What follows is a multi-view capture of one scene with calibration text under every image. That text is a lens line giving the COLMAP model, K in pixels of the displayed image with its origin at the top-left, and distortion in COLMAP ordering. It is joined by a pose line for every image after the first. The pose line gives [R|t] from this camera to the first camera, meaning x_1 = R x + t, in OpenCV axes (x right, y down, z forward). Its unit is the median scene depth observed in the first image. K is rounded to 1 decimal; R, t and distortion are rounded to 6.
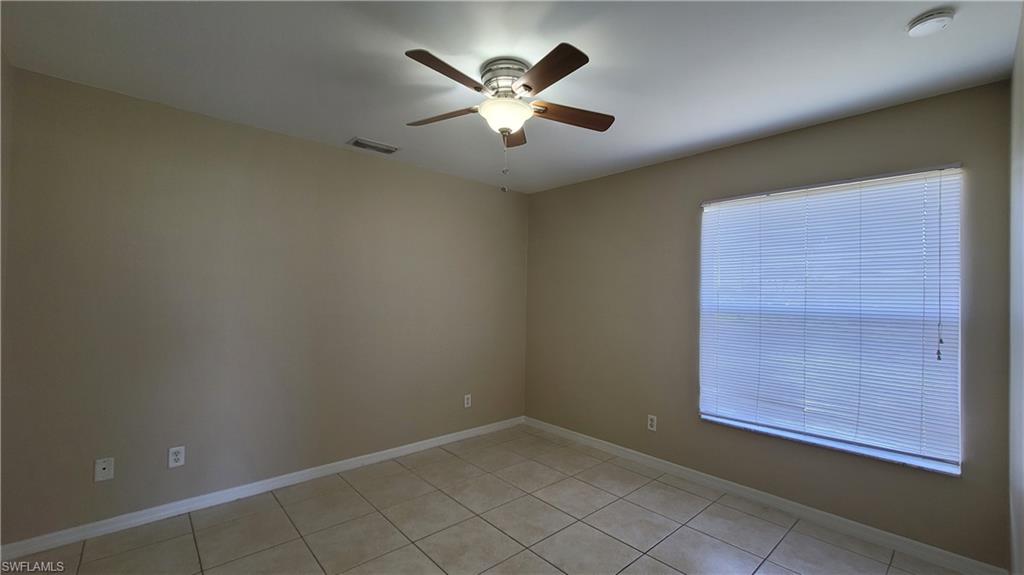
lens RADIAL K [[416.3, 0, 513.0], [0, 416.3, 293.7], [0, 0, 1]] dist [-0.003886, 0.000416]
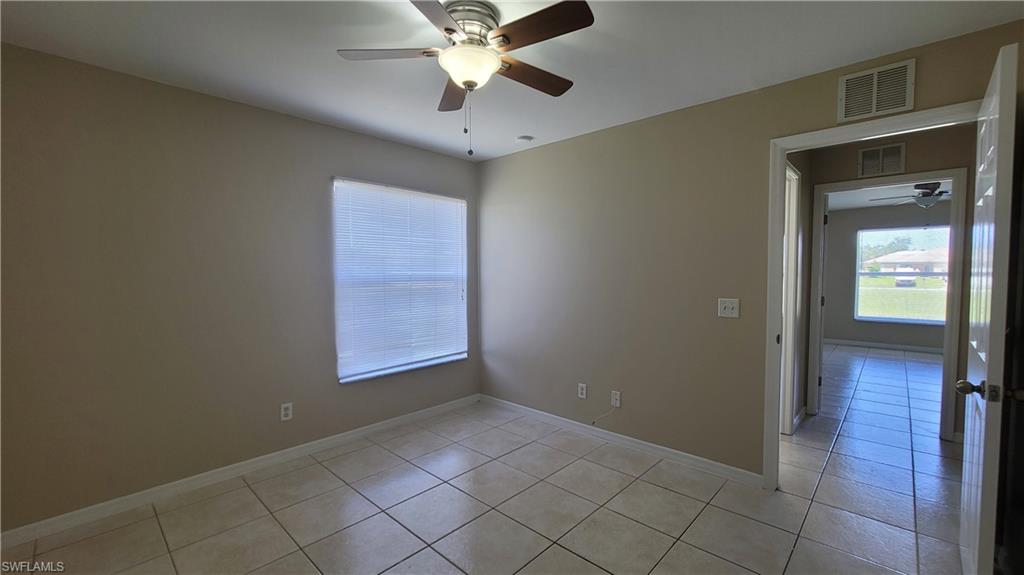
lens RADIAL K [[416.3, 0, 513.0], [0, 416.3, 293.7], [0, 0, 1]] dist [-0.003886, 0.000416]
pose [[-0.077472, -0.075501, 0.994132, -0.664172], [-0.007744, 0.997144, 0.075127, -0.011671], [-0.996964, -0.001879, -0.077835, 0.693935]]
